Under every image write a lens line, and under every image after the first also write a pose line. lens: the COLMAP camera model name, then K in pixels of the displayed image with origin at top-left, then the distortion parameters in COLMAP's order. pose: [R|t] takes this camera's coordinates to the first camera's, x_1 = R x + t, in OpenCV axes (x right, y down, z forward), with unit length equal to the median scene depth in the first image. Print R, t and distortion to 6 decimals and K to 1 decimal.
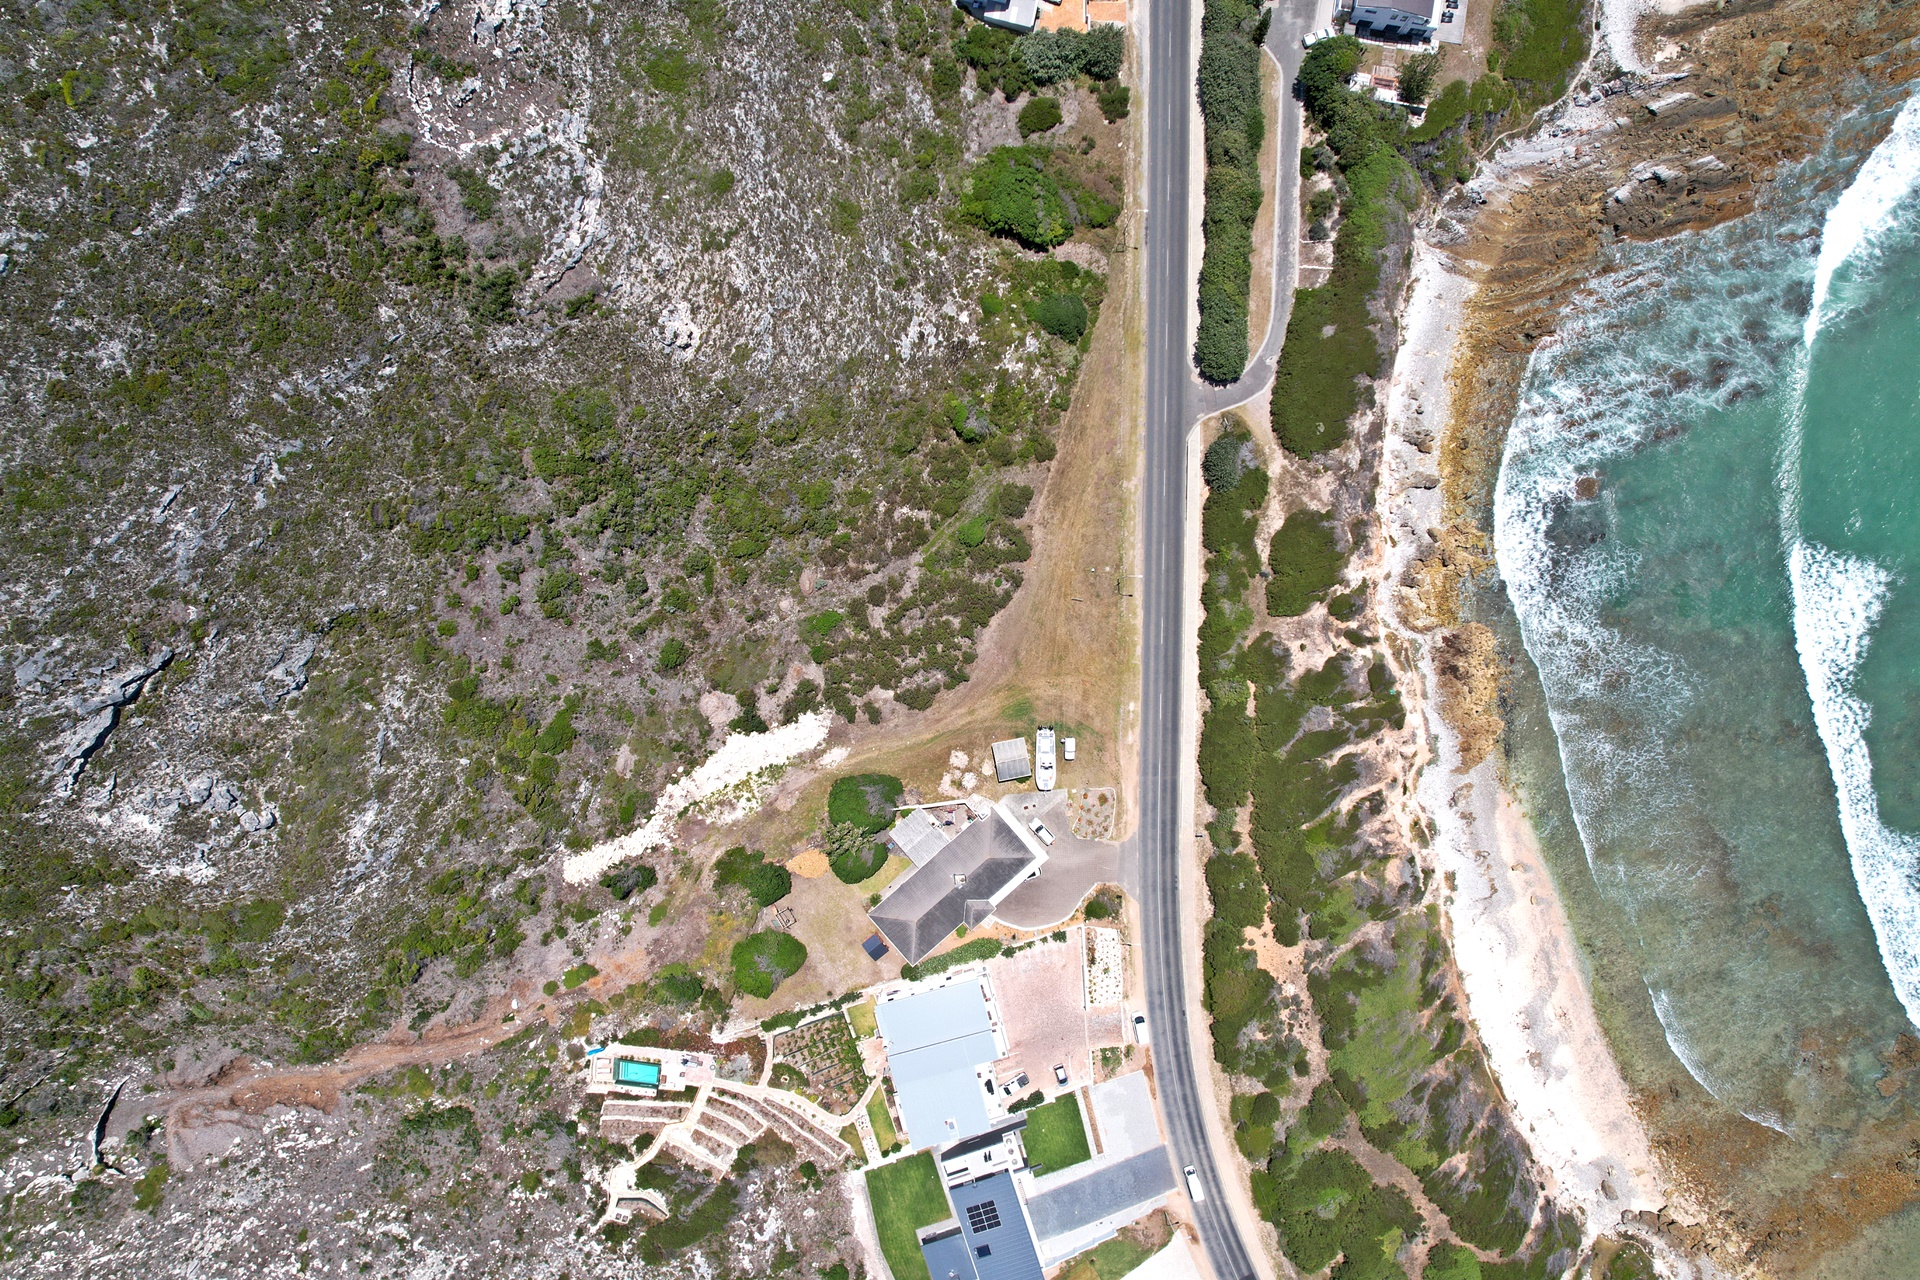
lens RADIAL K [[1237.9, 0, 954.8], [0, 1237.9, 636.0], [0, 0, 1]] dist [-0.069636, 0.060883]
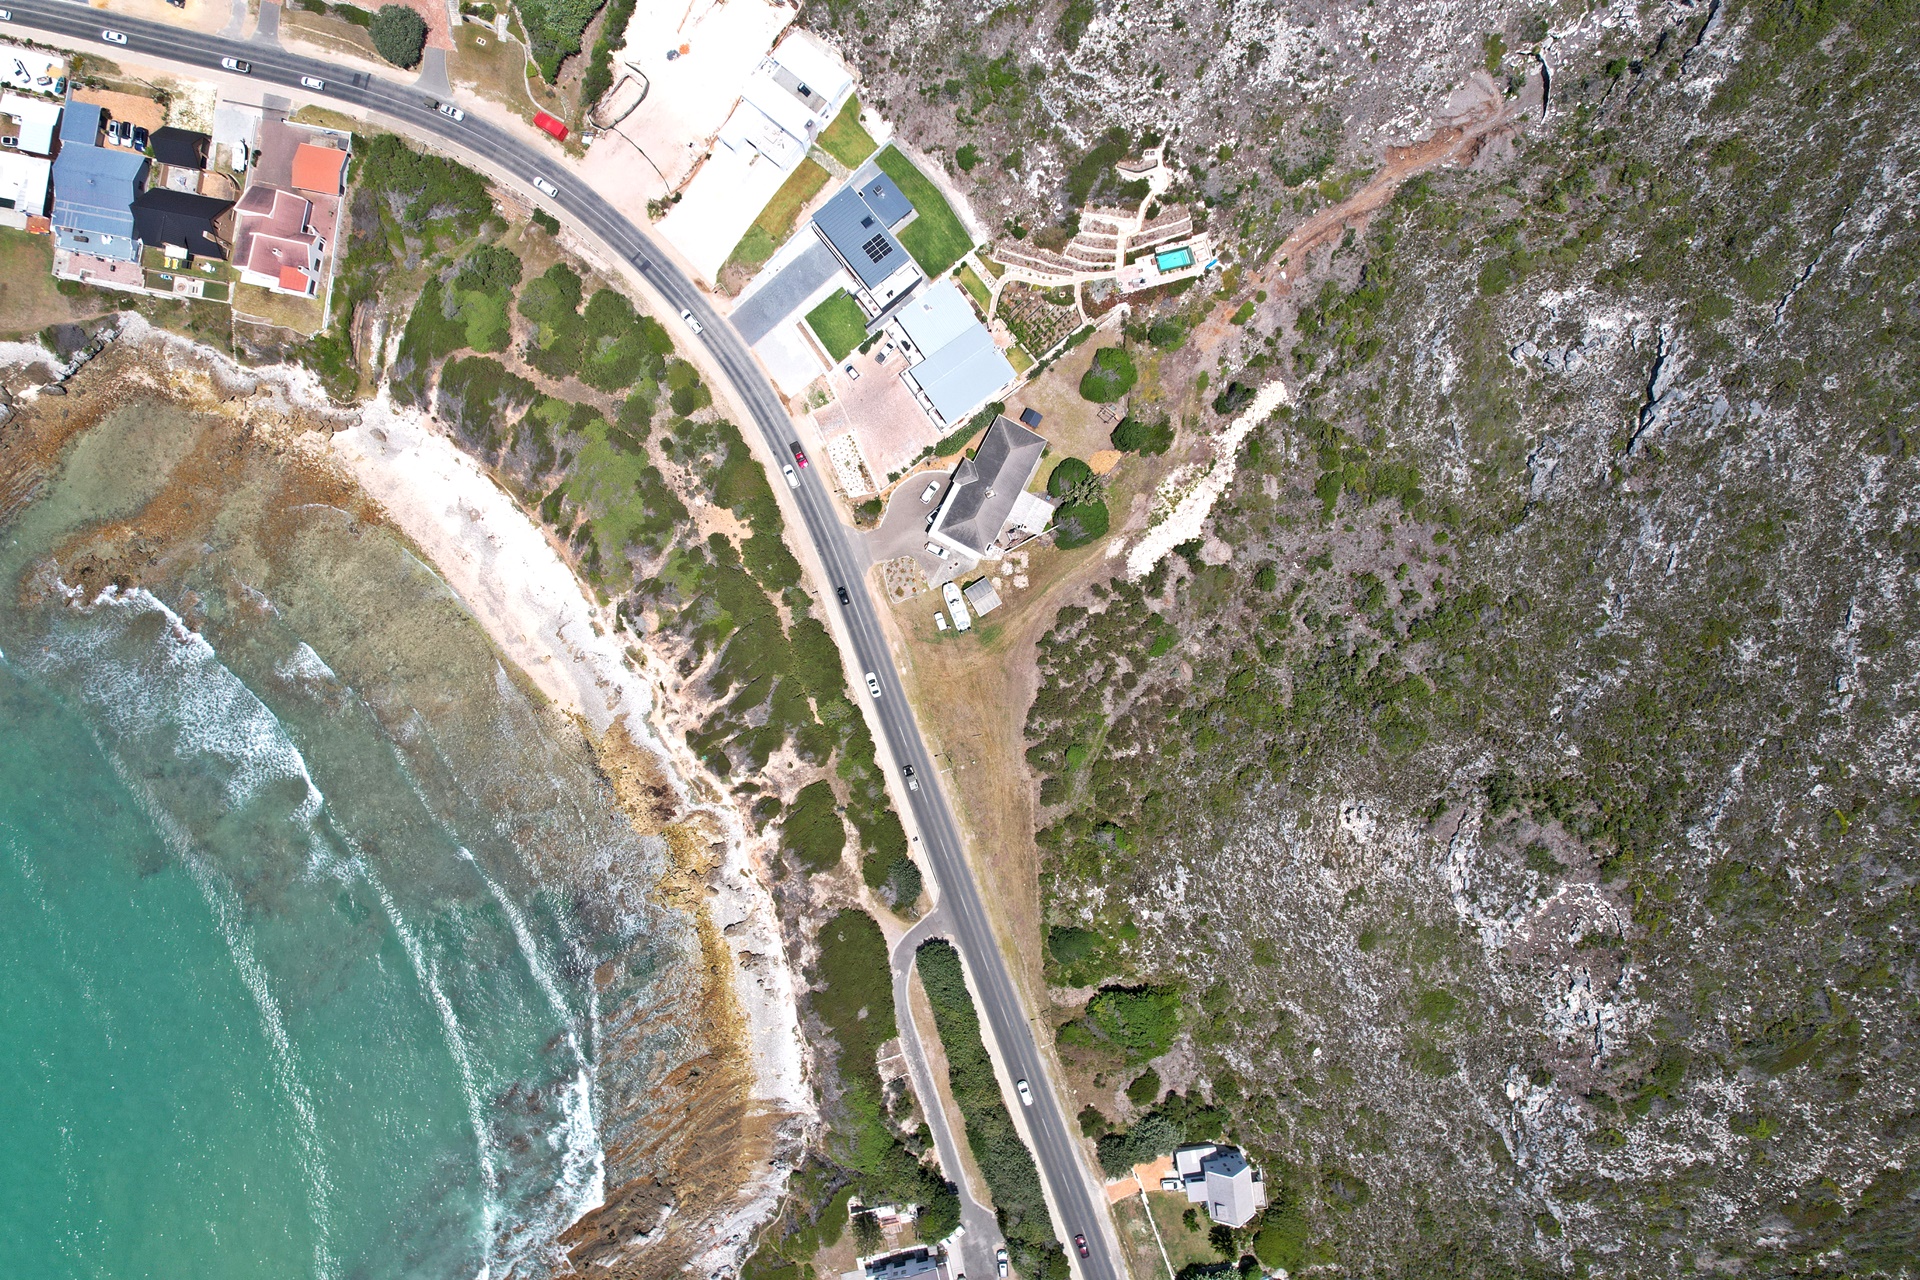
lens RADIAL K [[1233.9, 0, 956.4], [0, 1233.9, 630.9], [0, 0, 1]] dist [-0.050353, 0.005758]
pose [[-0.933279, 0.357943, -0.029452, 0.121421], [-0.358124, -0.933674, 0.000954, 0.077408], [-0.027157, 0.011438, 0.999566, -0.245774]]
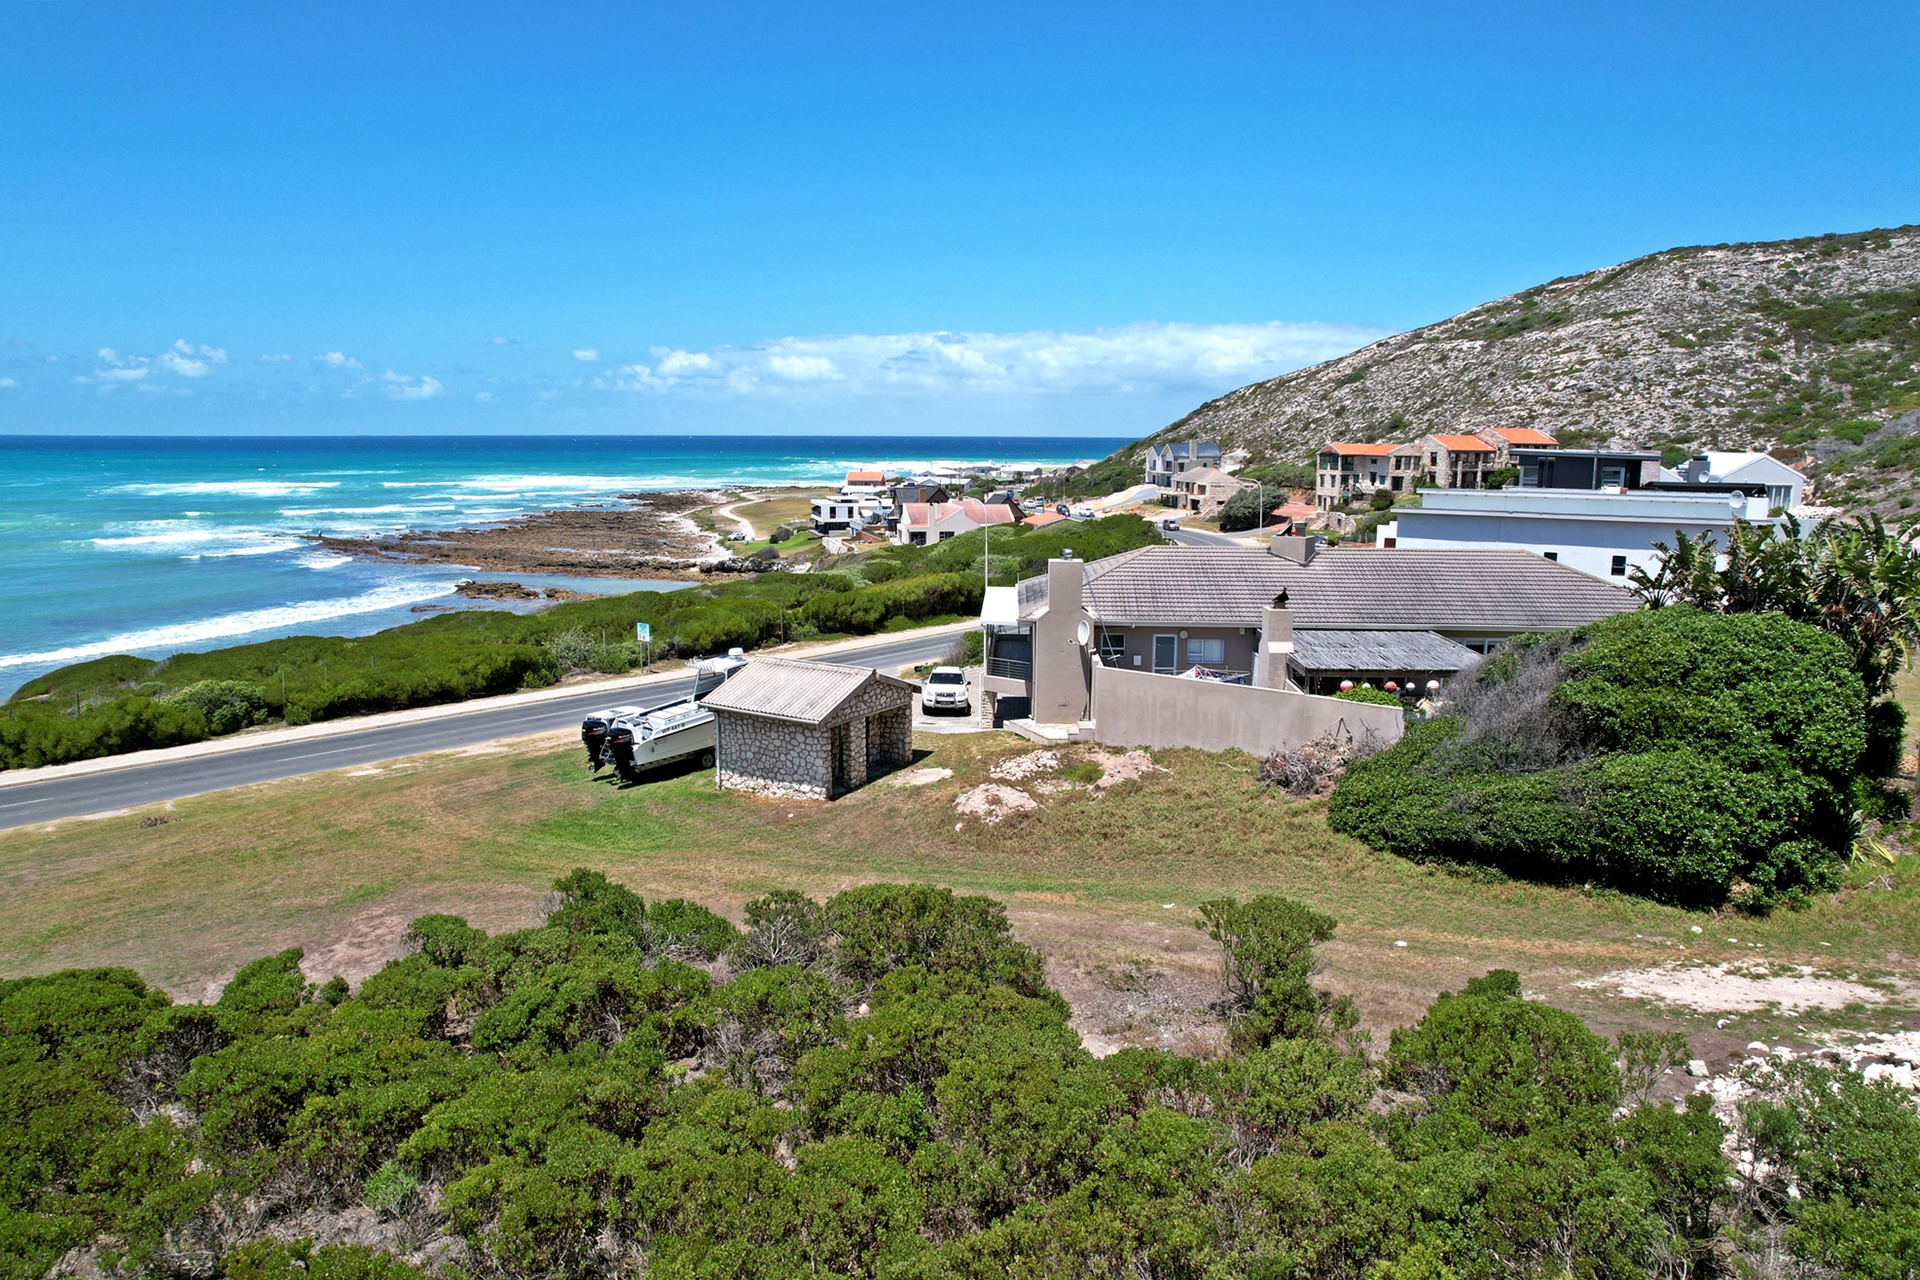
lens RADIAL K [[1229.7, 0, 955.1], [0, 1229.7, 640.0], [0, 0, 1]] dist [-0.076068, 0.068886]
pose [[-0.723519, -0.132652, 0.677439, -0.120244], [0.690157, -0.118748, 0.713850, -0.037699], [-0.014249, 0.984024, 0.177467, 0.963883]]
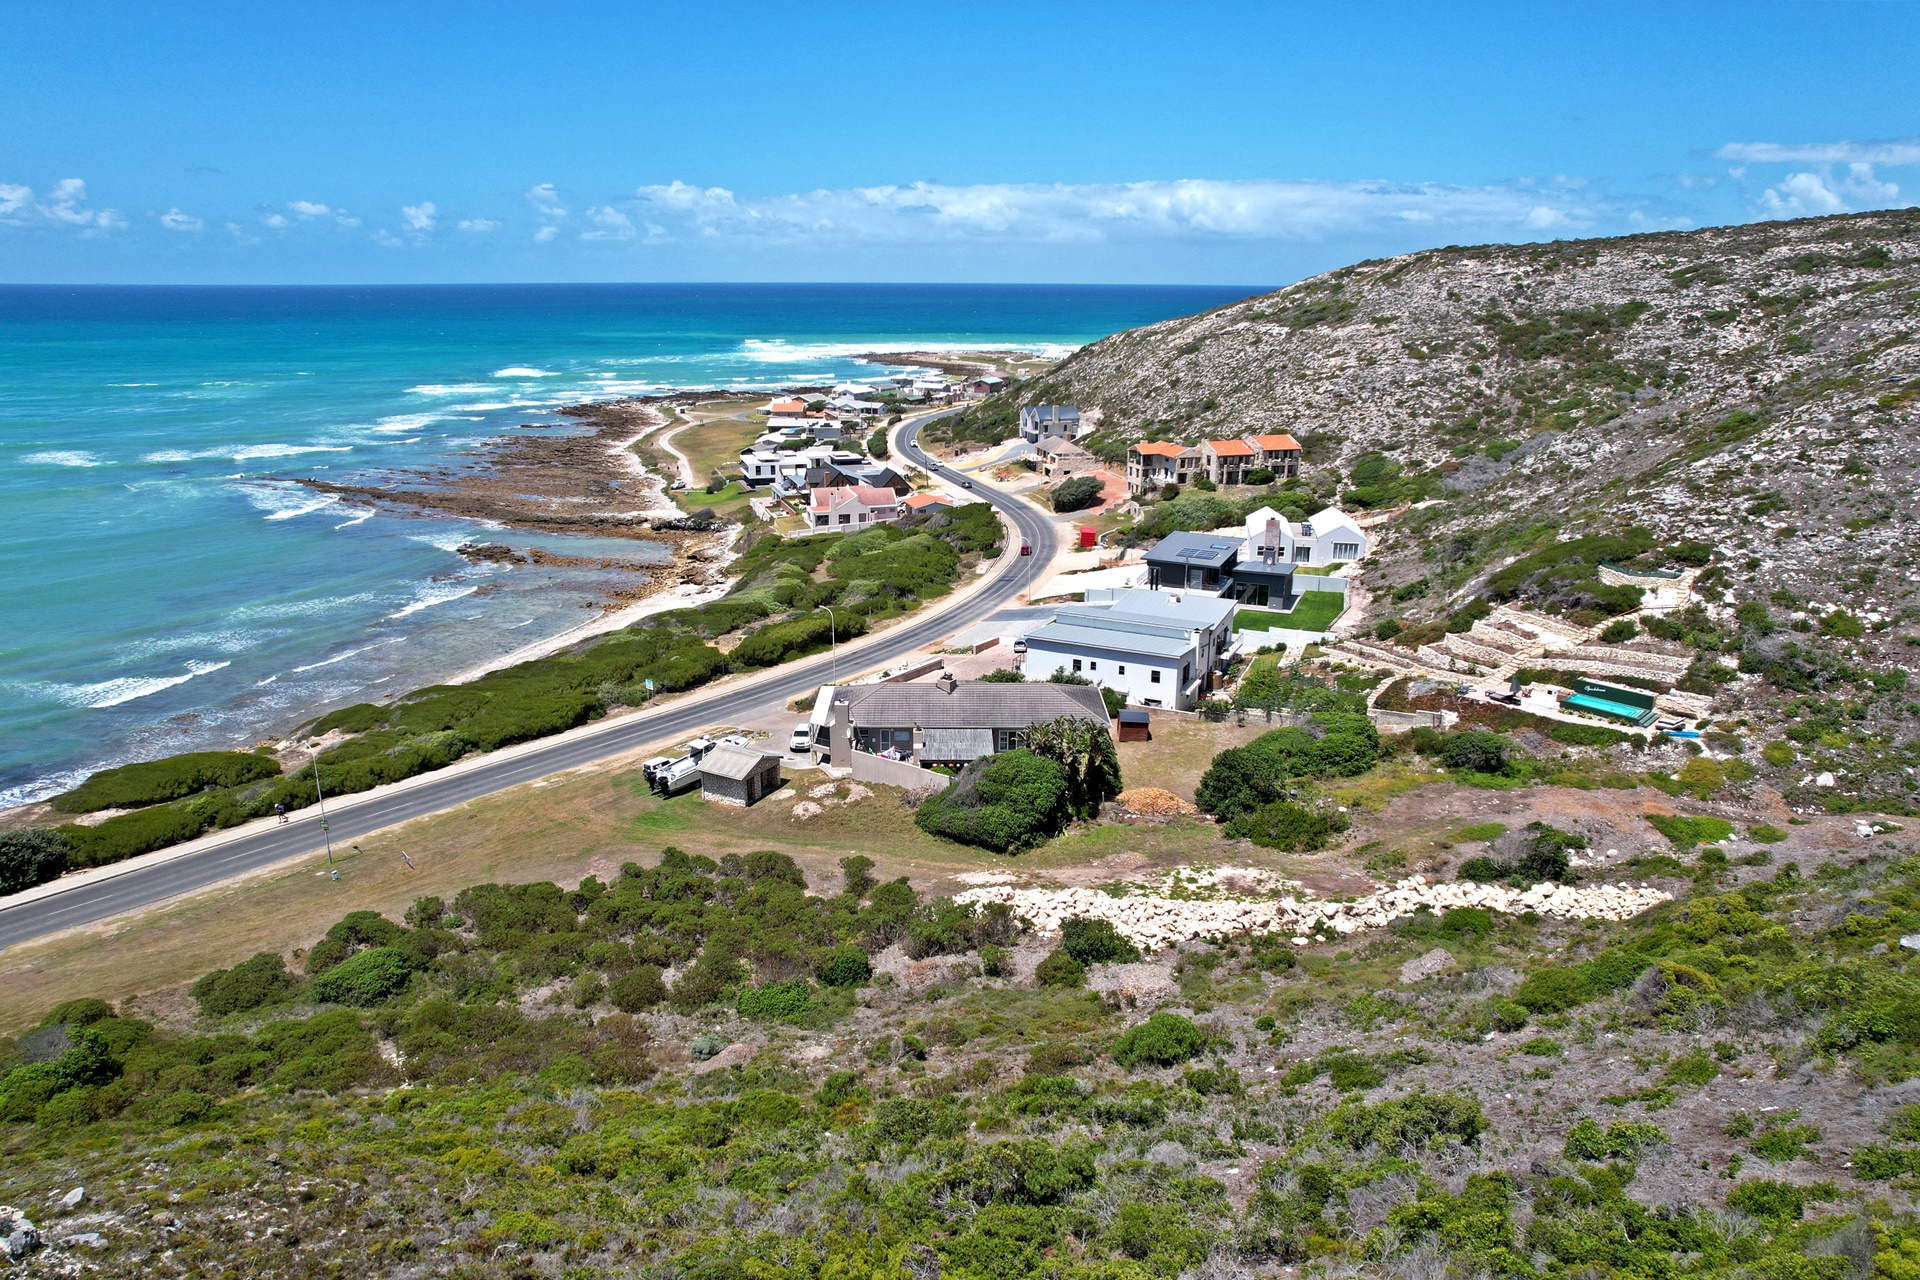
lens RADIAL K [[1237.9, 0, 954.8], [0, 1237.9, 636.0], [0, 0, 1]] dist [-0.069636, 0.060883]
pose [[-0.757543, -0.199263, 0.621629, -0.365062], [0.652604, -0.208737, 0.728380, -0.231937], [-0.015382, 0.957457, 0.288167, 0.795080]]
